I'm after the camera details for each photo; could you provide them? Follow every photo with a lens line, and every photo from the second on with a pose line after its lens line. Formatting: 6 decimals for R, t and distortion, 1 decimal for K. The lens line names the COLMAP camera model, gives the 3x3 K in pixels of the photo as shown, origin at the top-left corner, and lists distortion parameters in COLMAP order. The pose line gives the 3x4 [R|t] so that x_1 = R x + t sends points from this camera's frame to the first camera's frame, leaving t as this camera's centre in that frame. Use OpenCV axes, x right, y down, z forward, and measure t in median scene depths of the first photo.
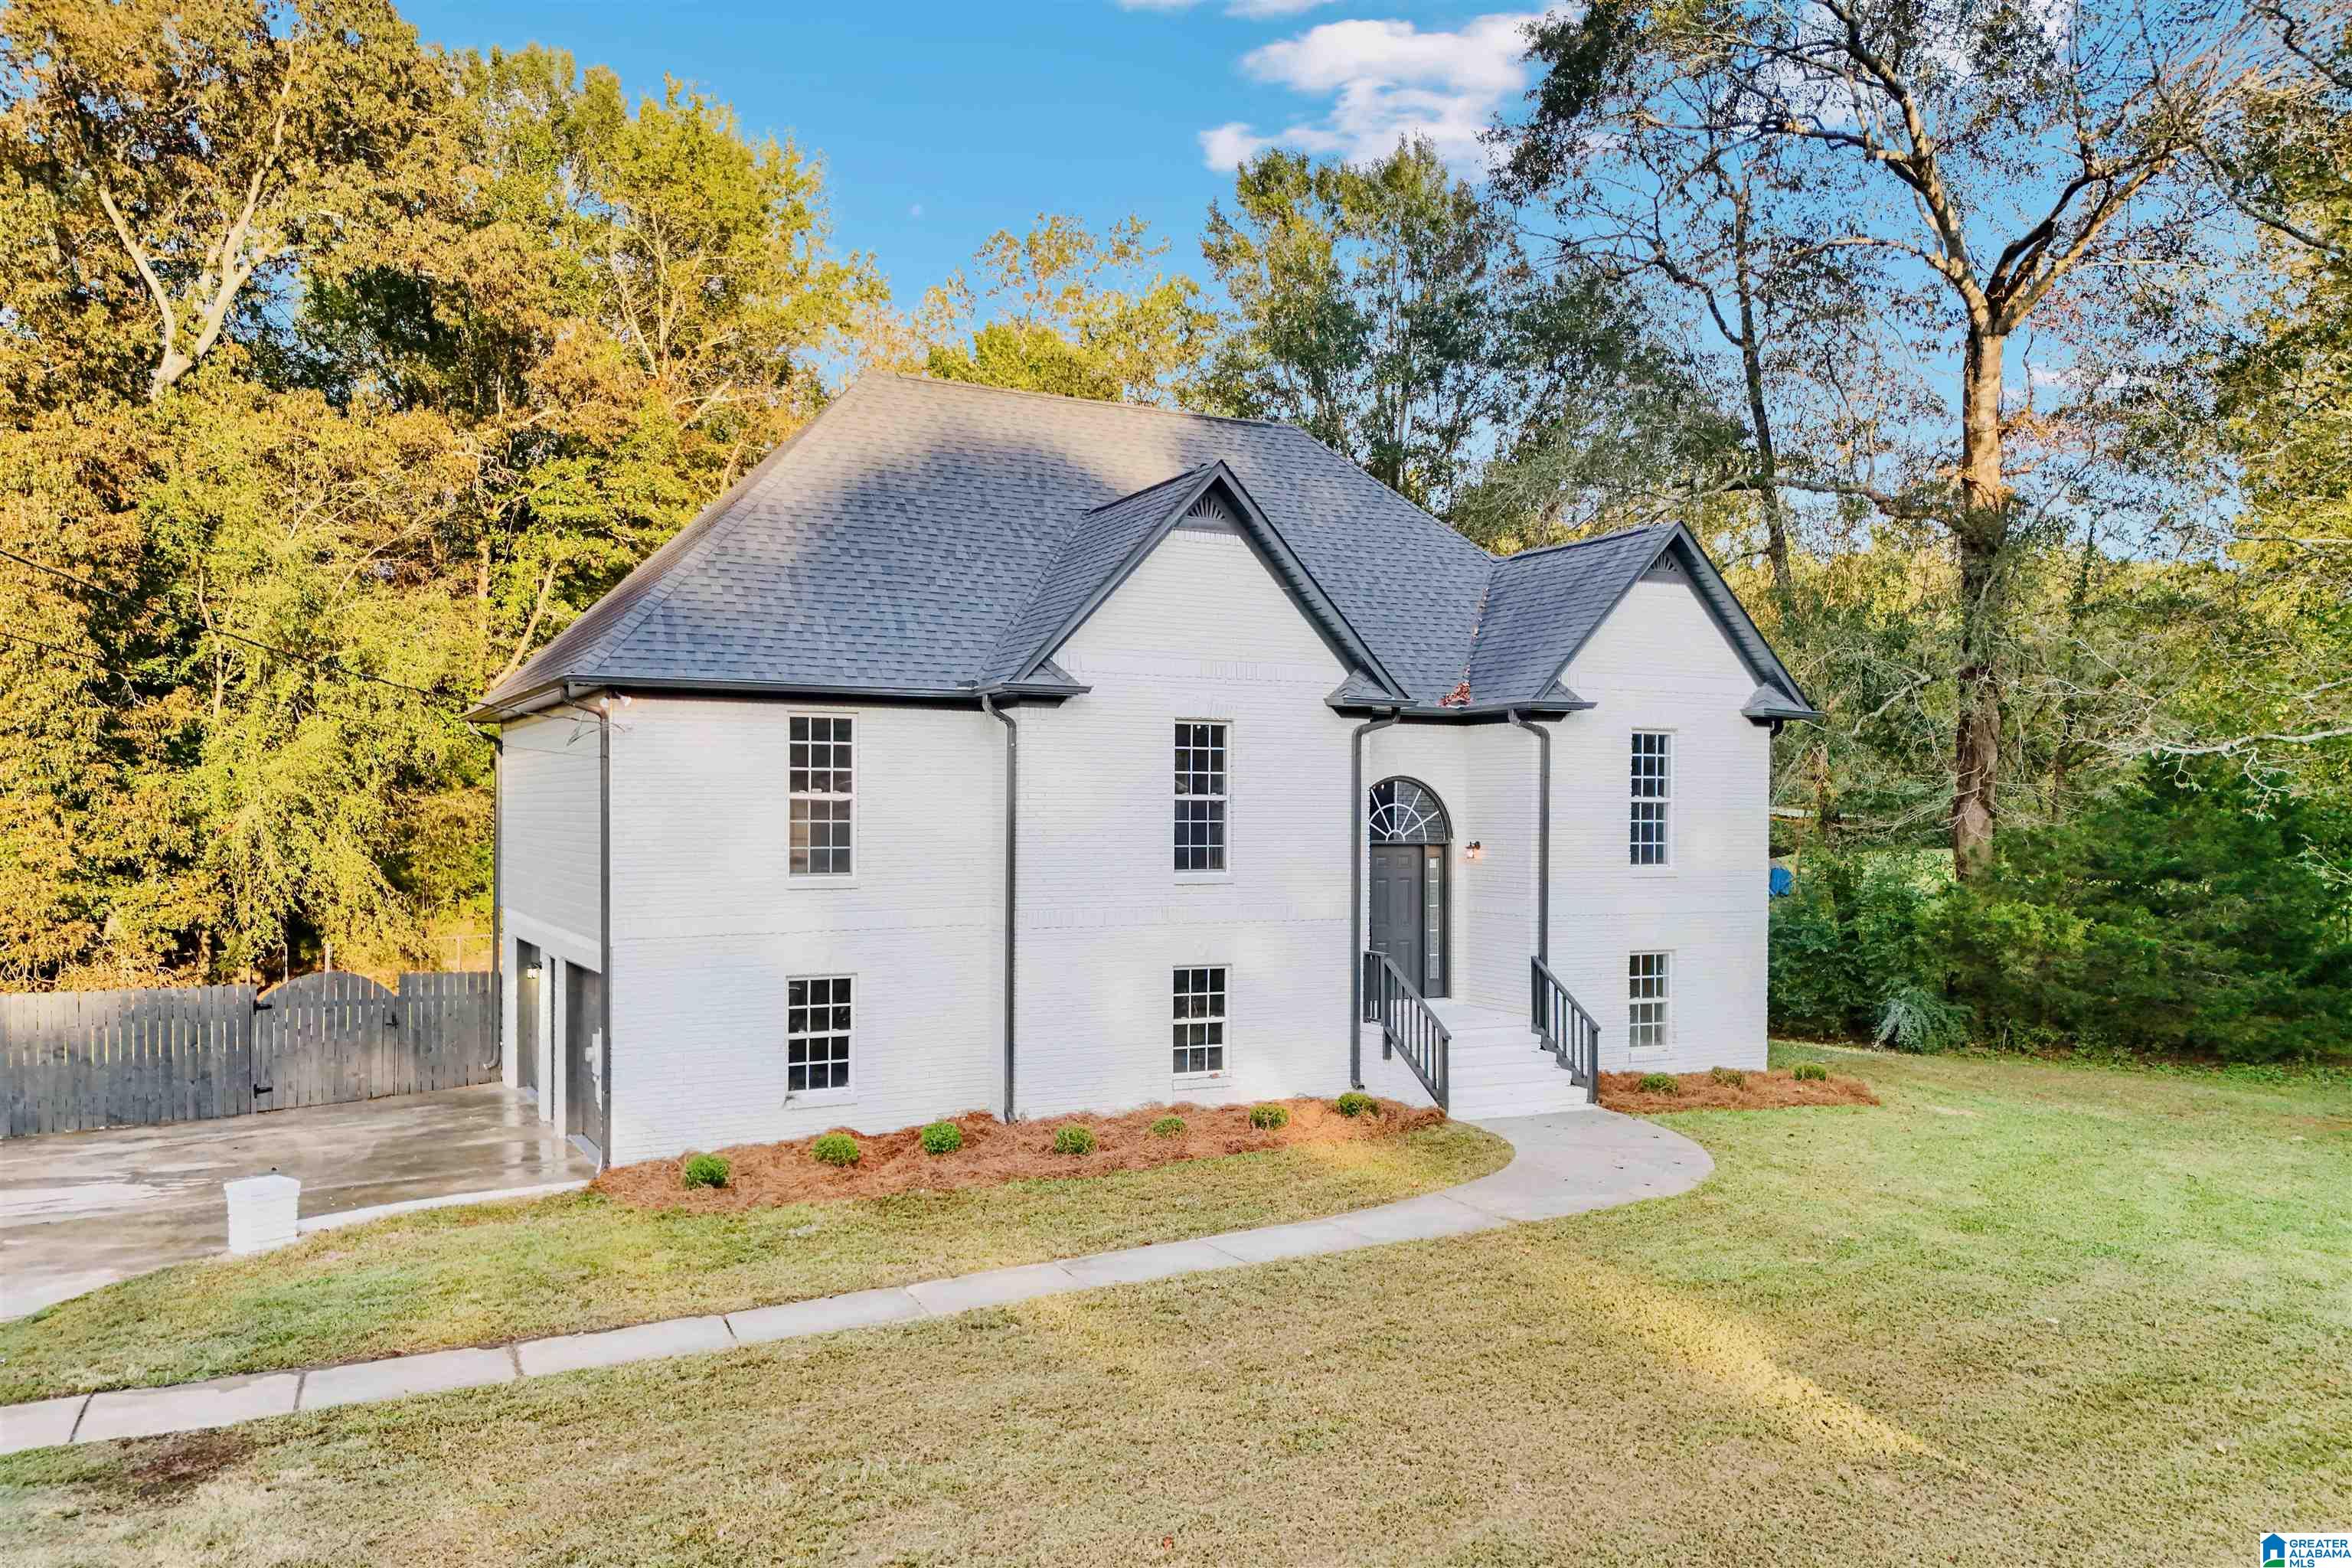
lens RADIAL K [[1779.1, 0, 1141.8], [0, 1779.1, 788.5], [0, 0, 1]] dist [0.036700, -0.002796]
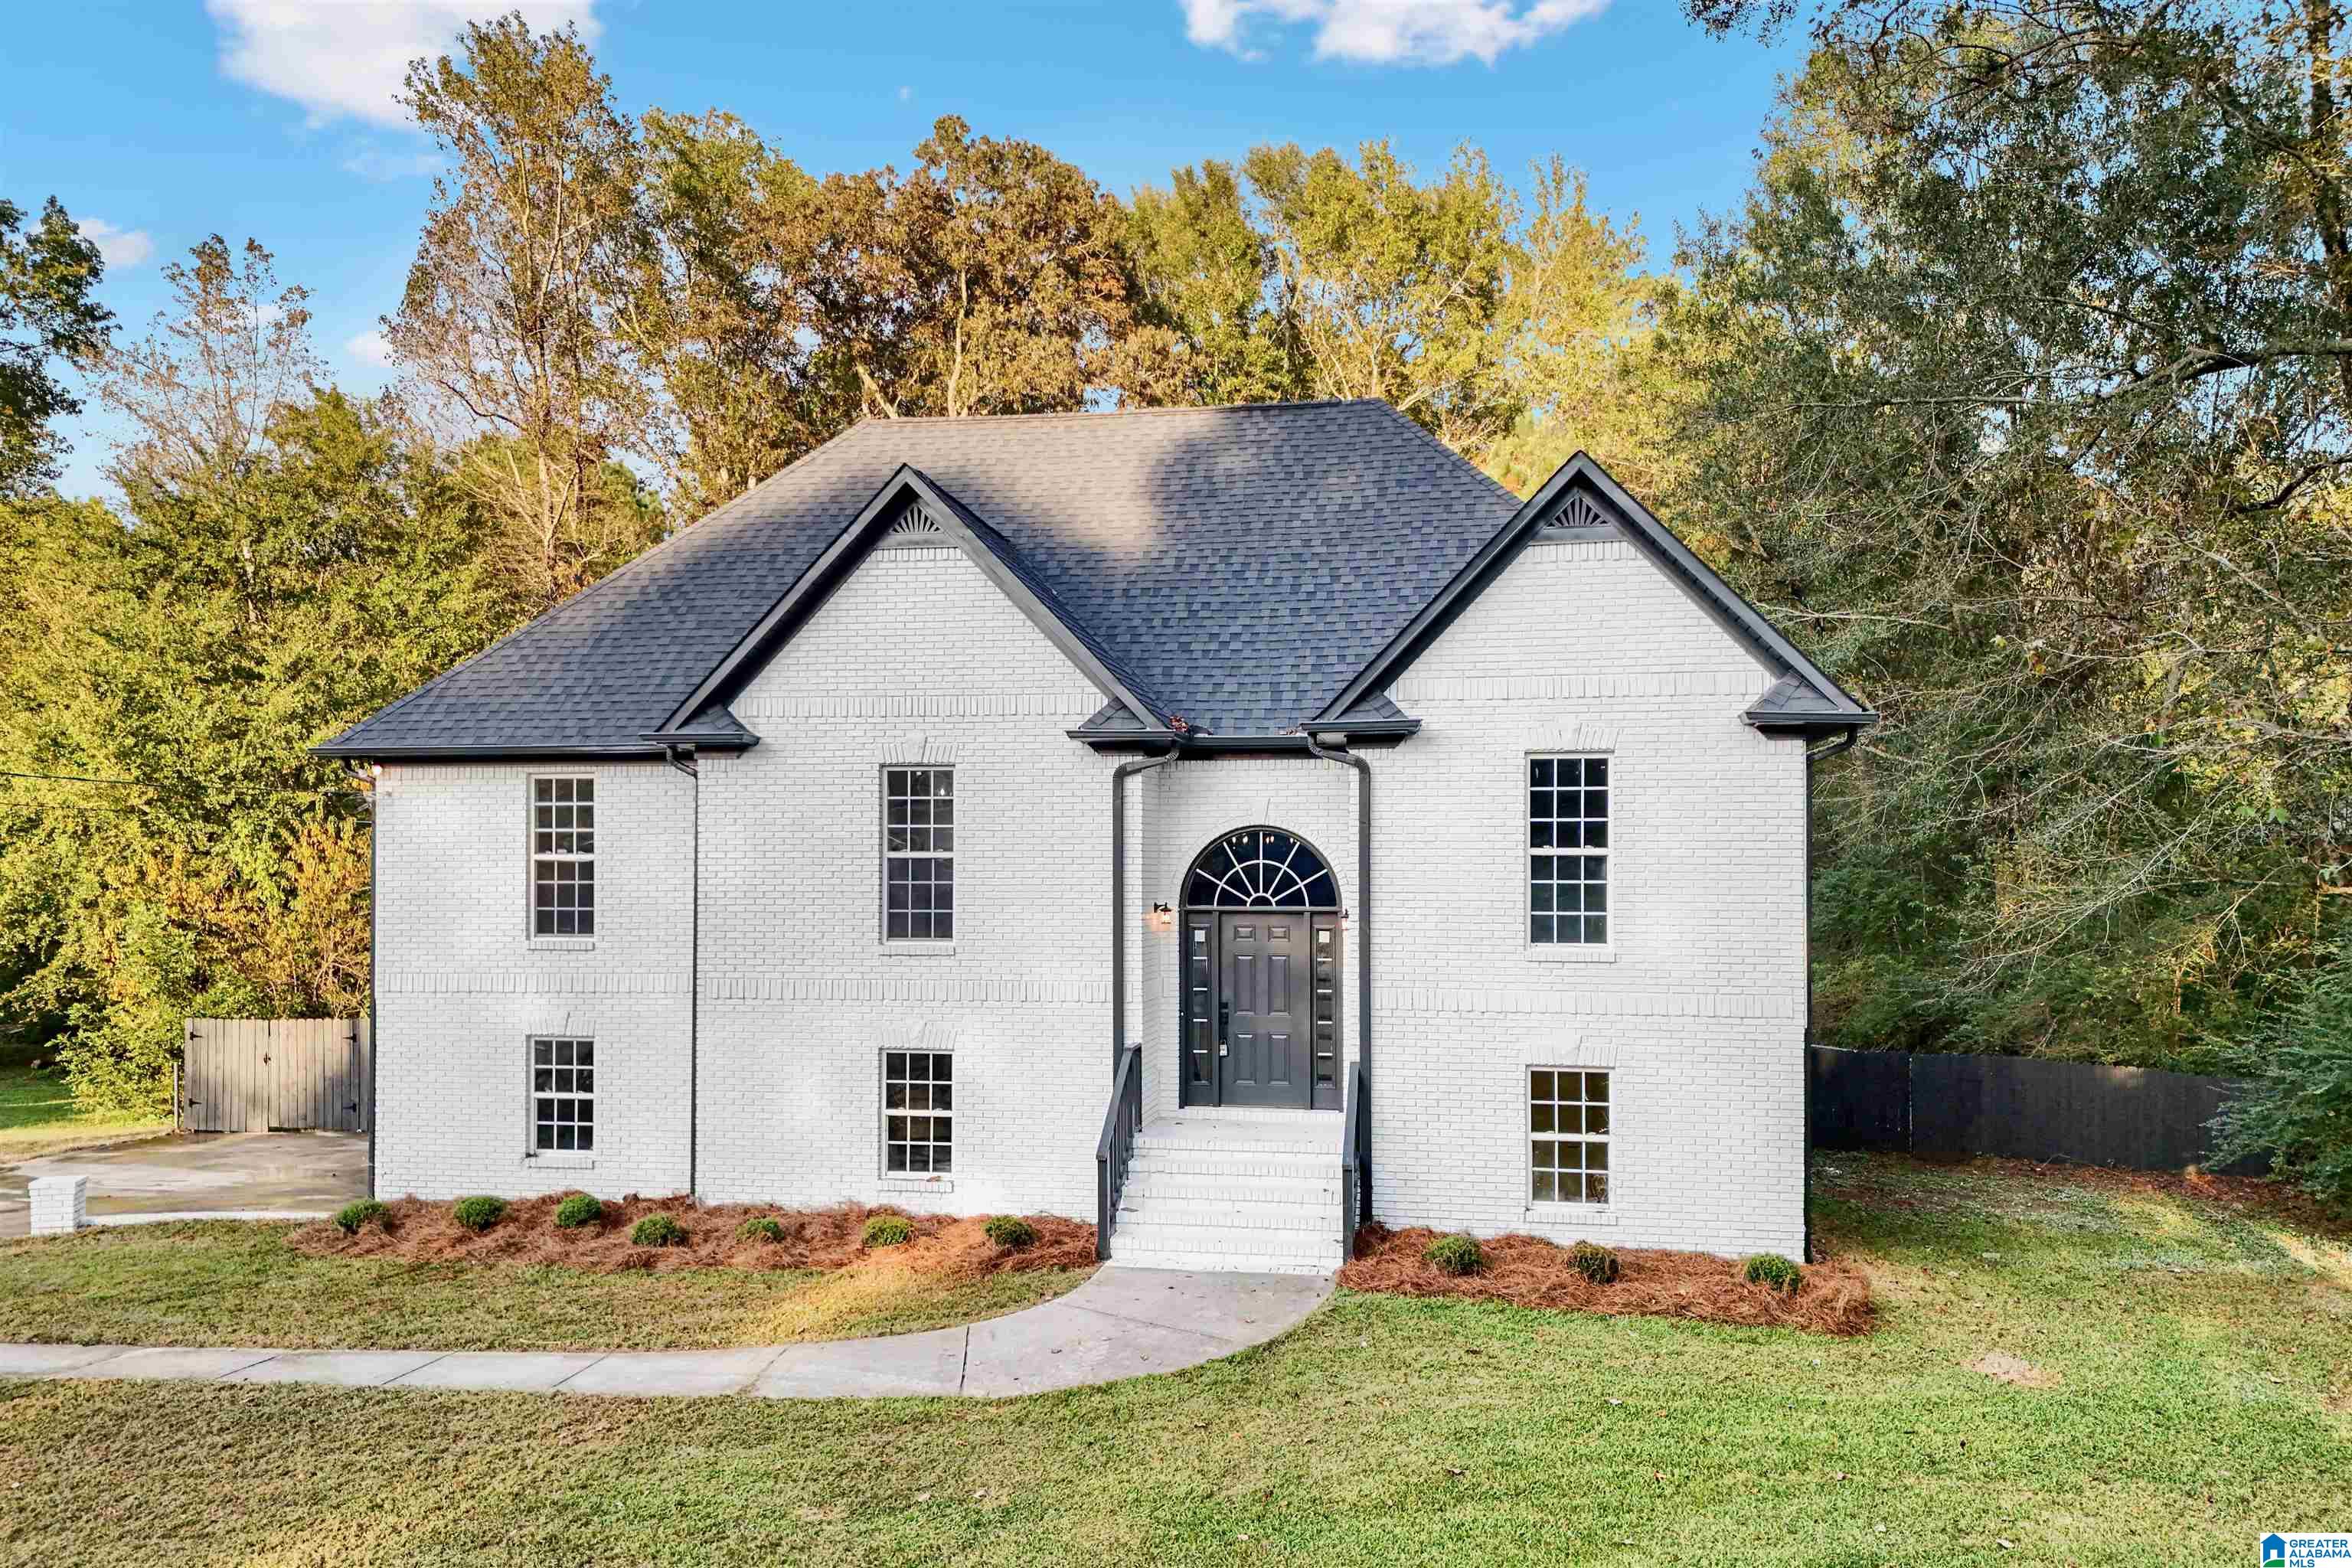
lens RADIAL K [[1796.4, 0, 1179.5], [0, 1796.4, 841.2], [0, 0, 1]] dist [0.011007, 0.000375]
pose [[0.790780, -0.012692, -0.611969, 0.668608], [0.012292, 0.999913, -0.004855, 0.004245], [0.611978, -0.003683, 0.790867, 0.389036]]
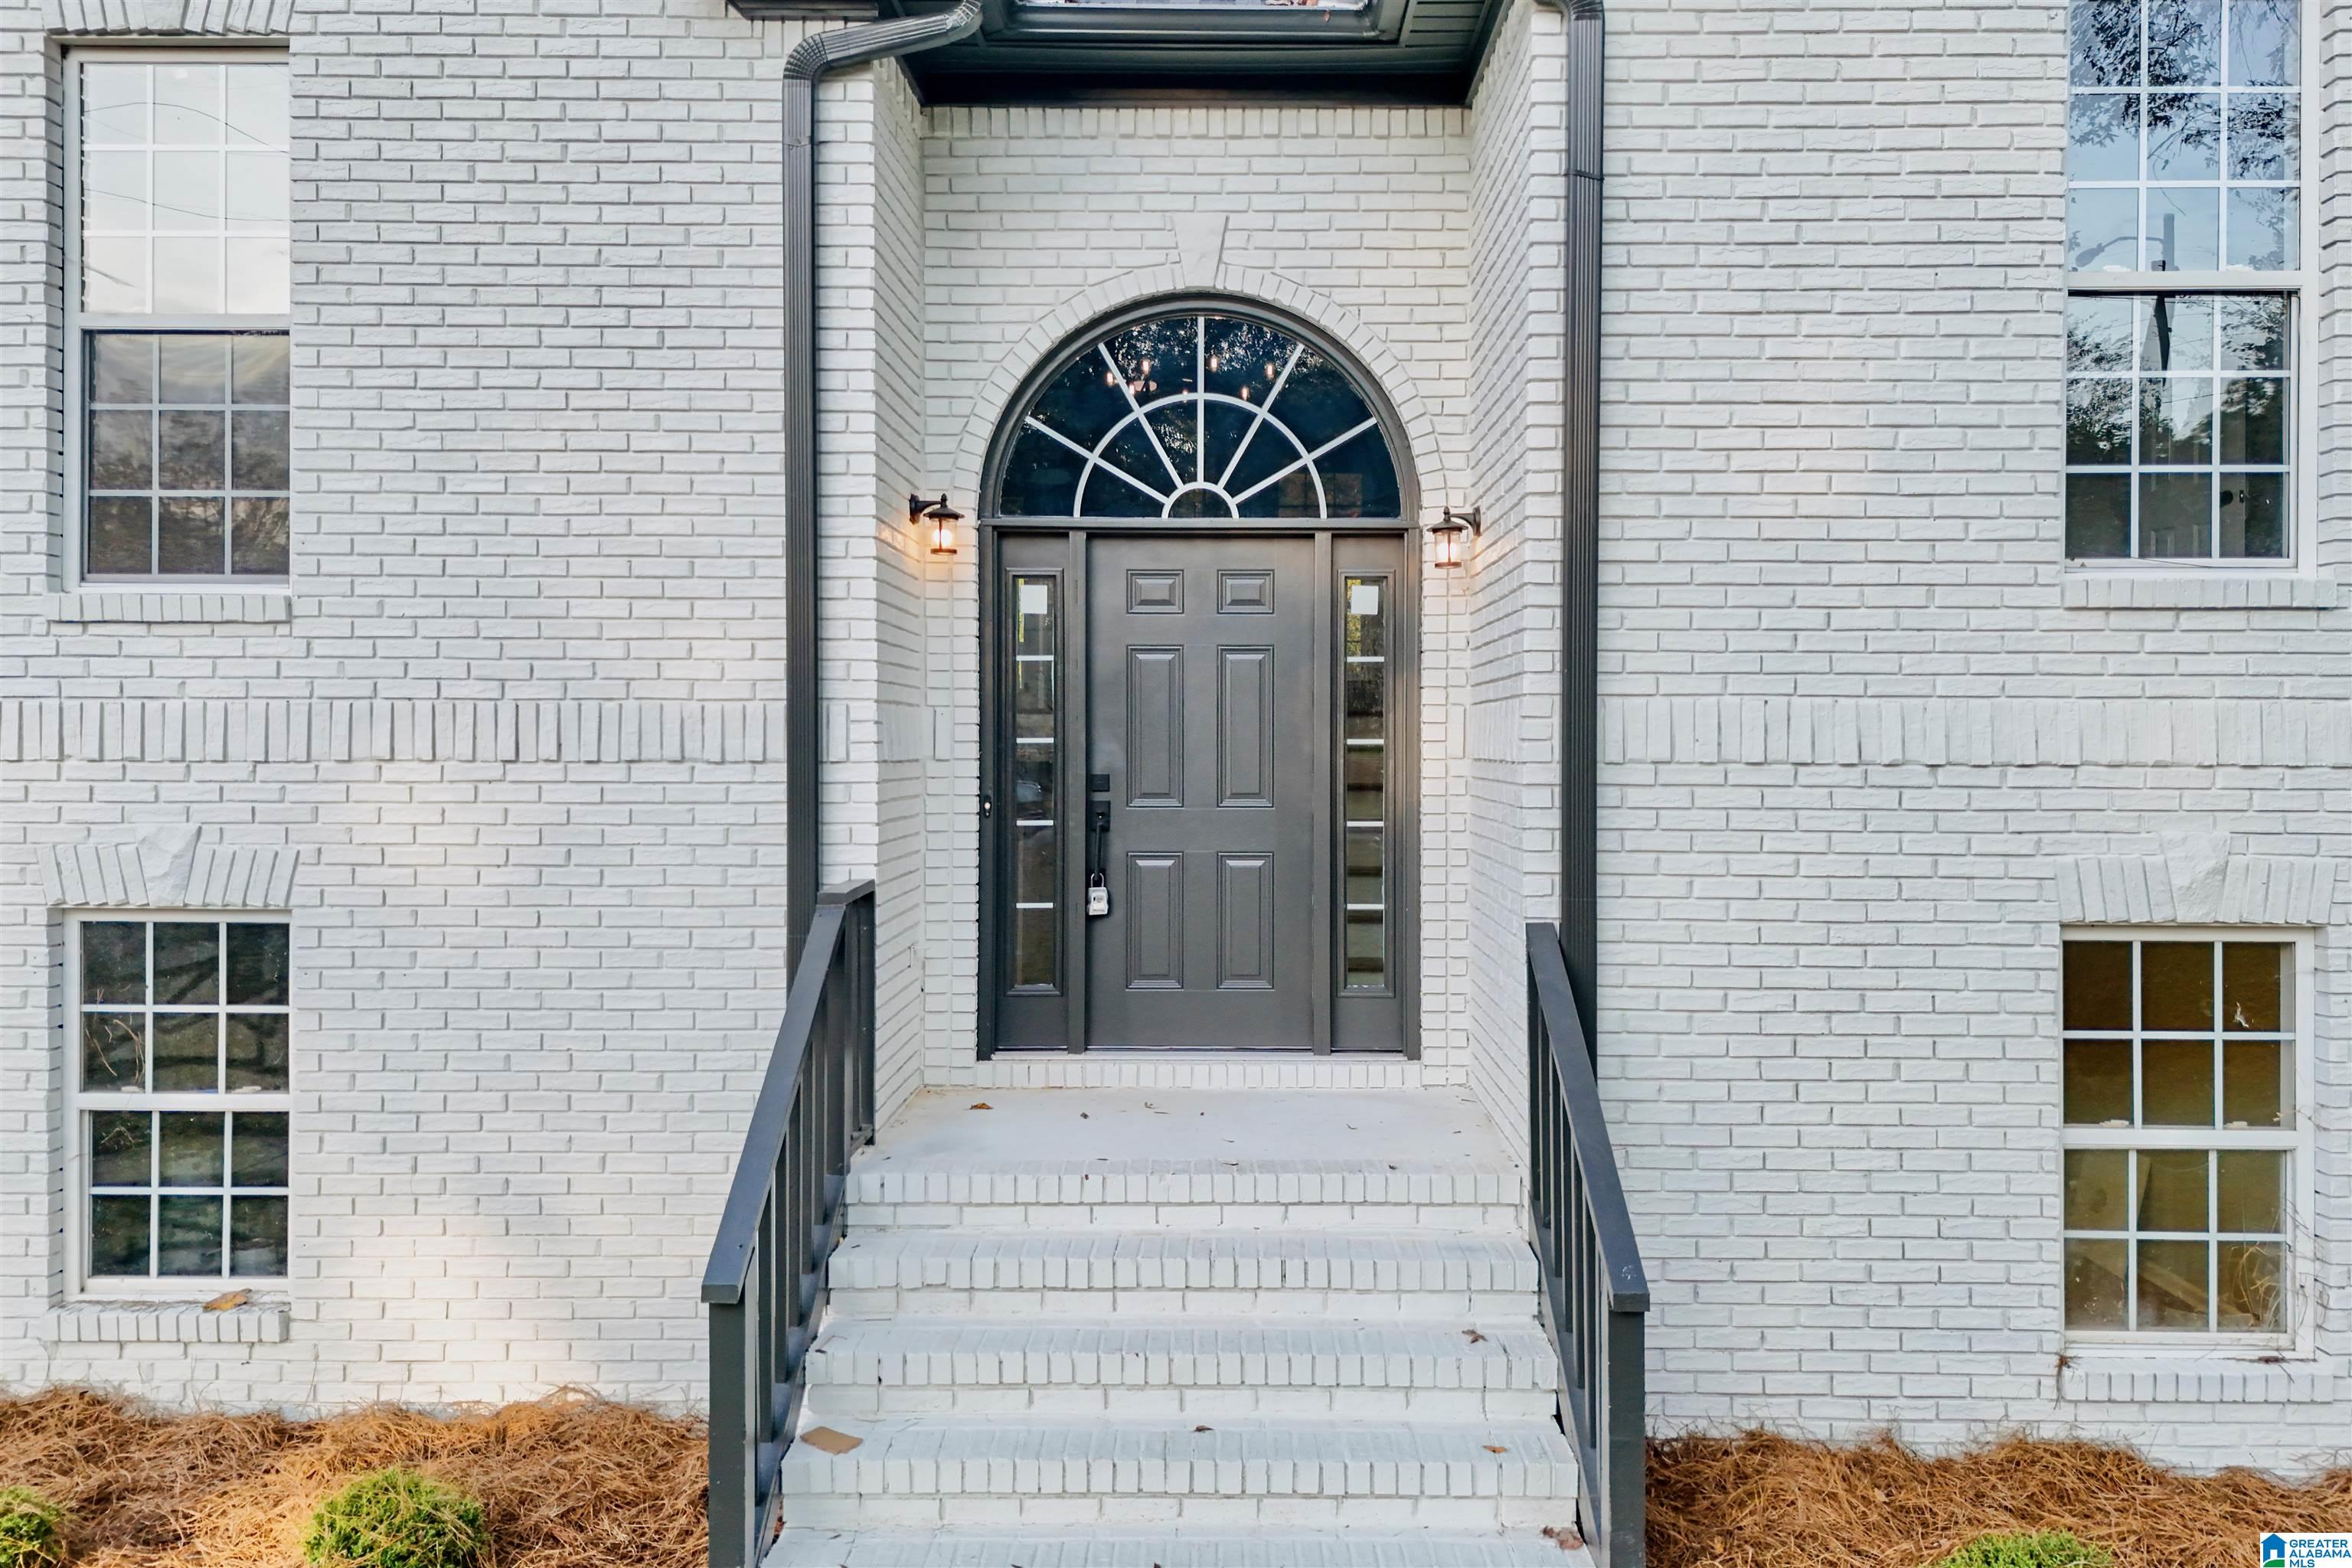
lens RADIAL K [[1784.4, 0, 1232.9], [0, 1784.4, 769.3], [0, 0, 1]] dist [0.040902, -0.001094]
pose [[0.887665, -0.000348, -0.460489, 0.316947], [0.007711, 0.999871, 0.014109, 0.074171], [0.460425, -0.016075, 0.887553, 0.821099]]
